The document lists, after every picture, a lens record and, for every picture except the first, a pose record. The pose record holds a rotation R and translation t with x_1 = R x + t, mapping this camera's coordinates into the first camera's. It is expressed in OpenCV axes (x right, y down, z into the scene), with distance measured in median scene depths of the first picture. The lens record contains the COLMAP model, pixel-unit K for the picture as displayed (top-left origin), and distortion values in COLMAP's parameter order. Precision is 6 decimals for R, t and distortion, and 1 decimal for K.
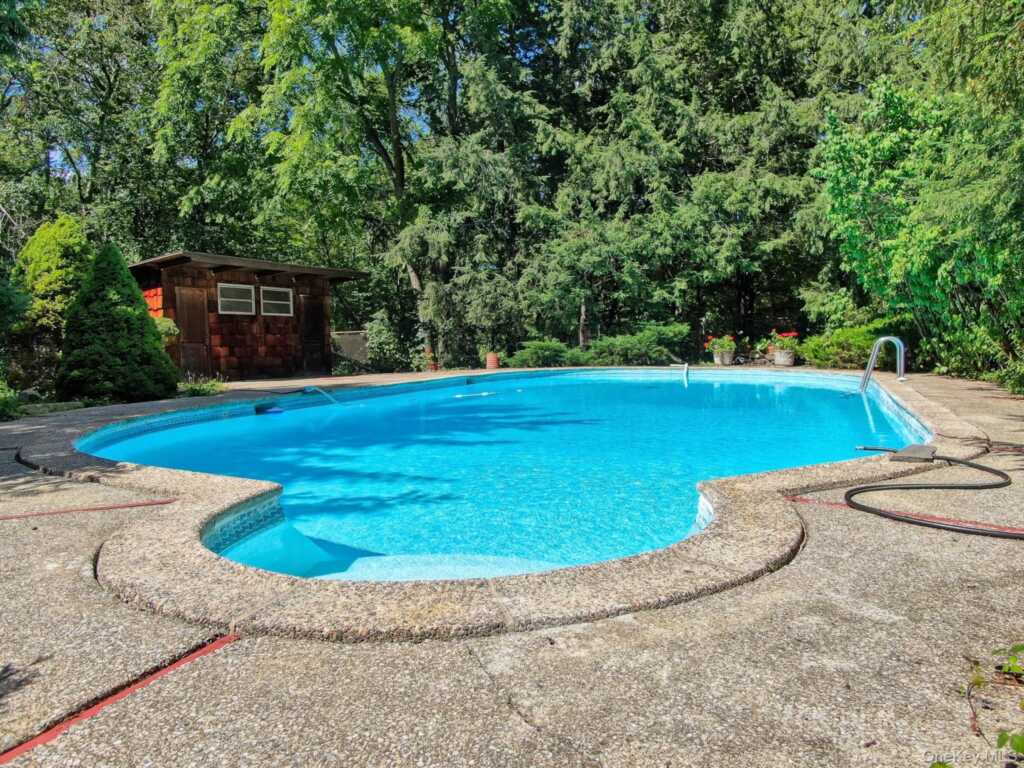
lens RADIAL K [[728.0, 0, 512.0], [0, 728.0, 384.0], [0, 0, 1]] dist [-0.020647, 0.002479]
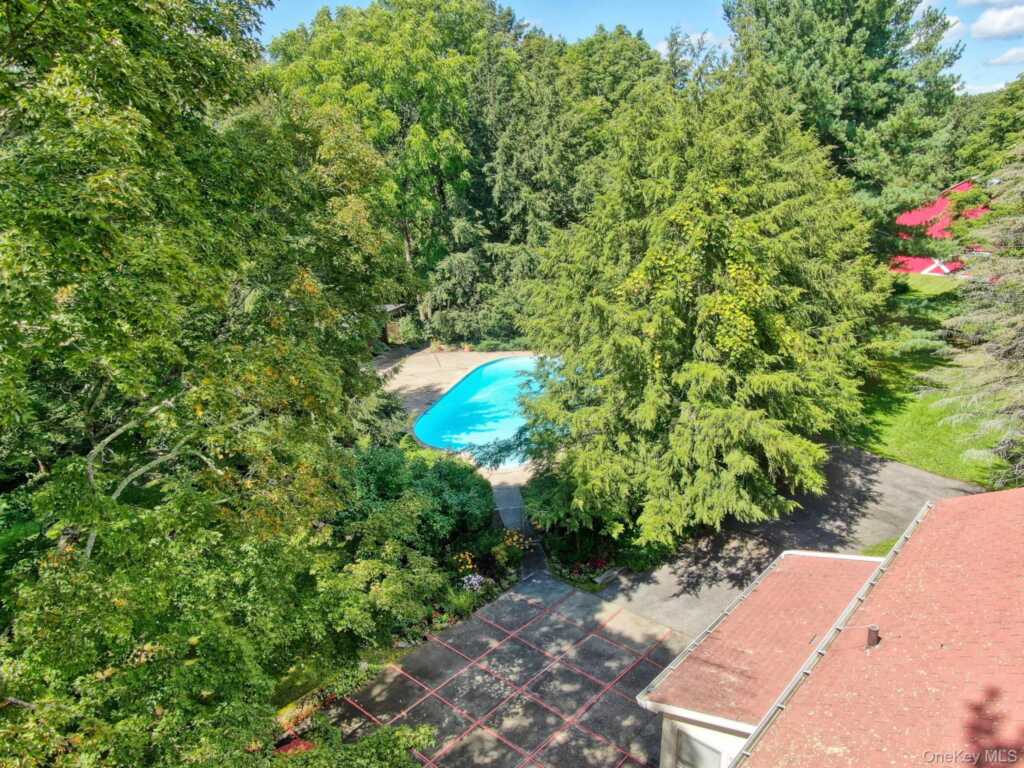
lens RADIAL K [[729.4, 0, 512.0], [0, 729.4, 384.0], [0, 0, 1]] dist [-0.034455, 0.000166]
pose [[0.992334, -0.041015, 0.116579, -0.164857], [0.010892, 0.968676, 0.248088, -0.504959], [-0.123102, -0.244917, 0.961697, -1.272228]]
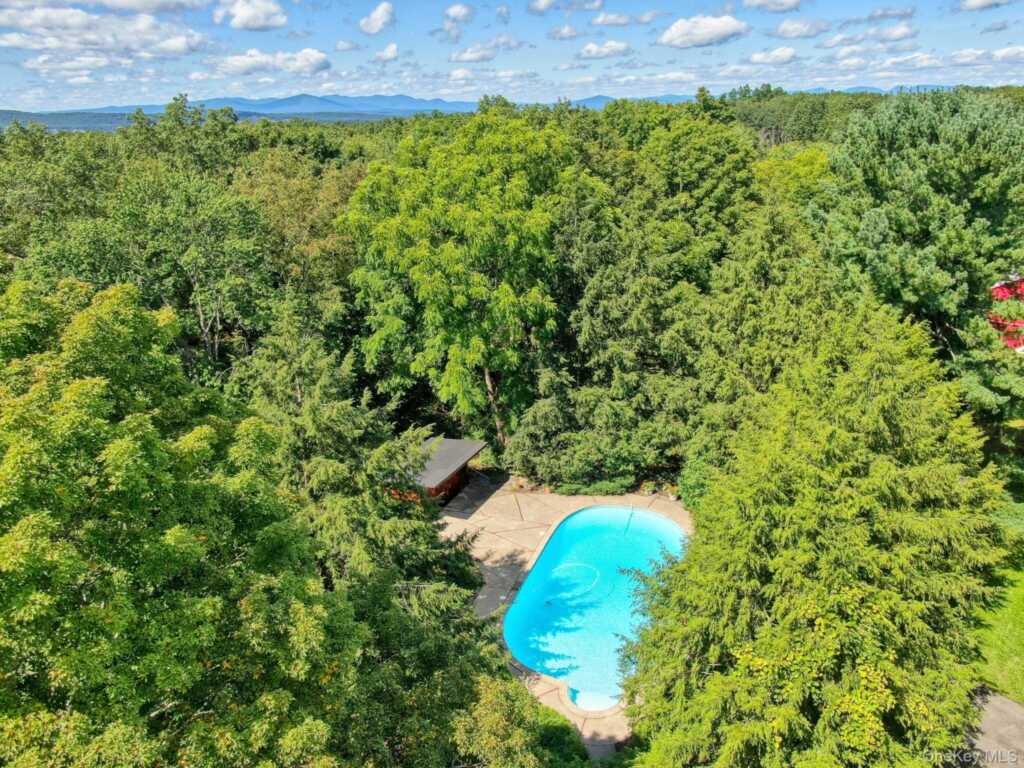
lens RADIAL K [[729.4, 0, 512.0], [0, 729.4, 384.0], [0, 0, 1]] dist [-0.034455, 0.000166]
pose [[0.998846, -0.019665, 0.043806, -0.239570], [0.006631, 0.960043, 0.279774, -1.021082], [-0.047557, -0.279161, 0.959066, -1.108536]]
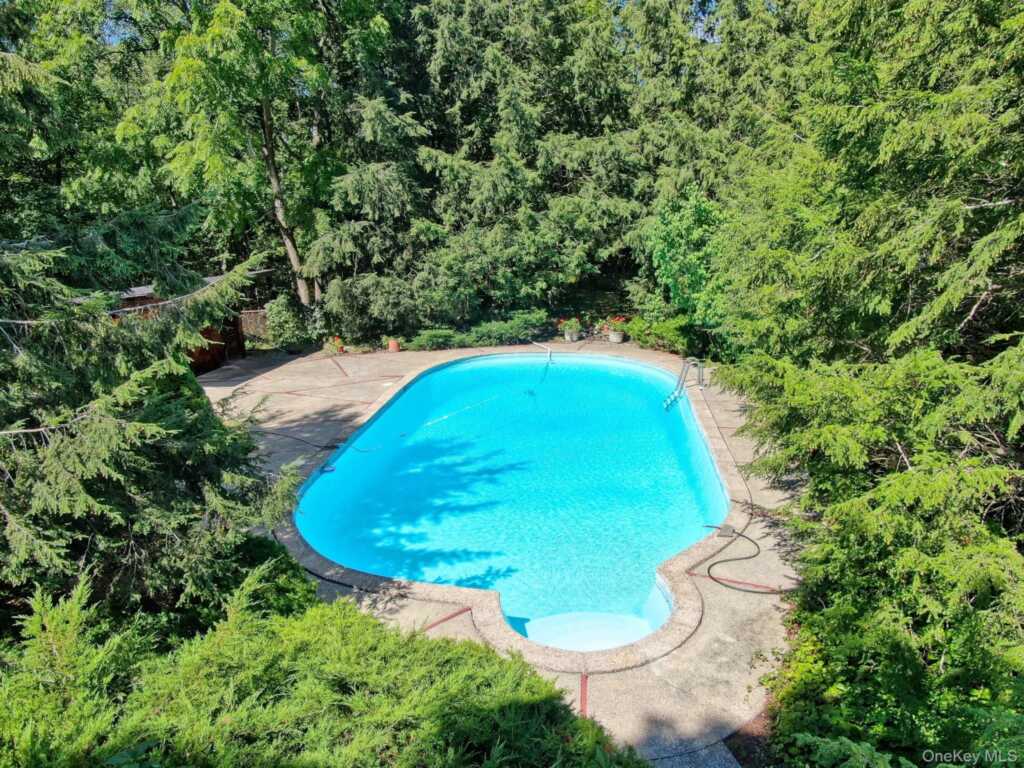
lens RADIAL K [[729.4, 0, 512.0], [0, 729.4, 384.0], [0, 0, 1]] dist [-0.034455, 0.000166]
pose [[0.960637, -0.077828, 0.266681, -0.176157], [0.027495, 0.981879, 0.187506, -0.202582], [-0.276441, -0.172793, 0.945369, -0.241755]]
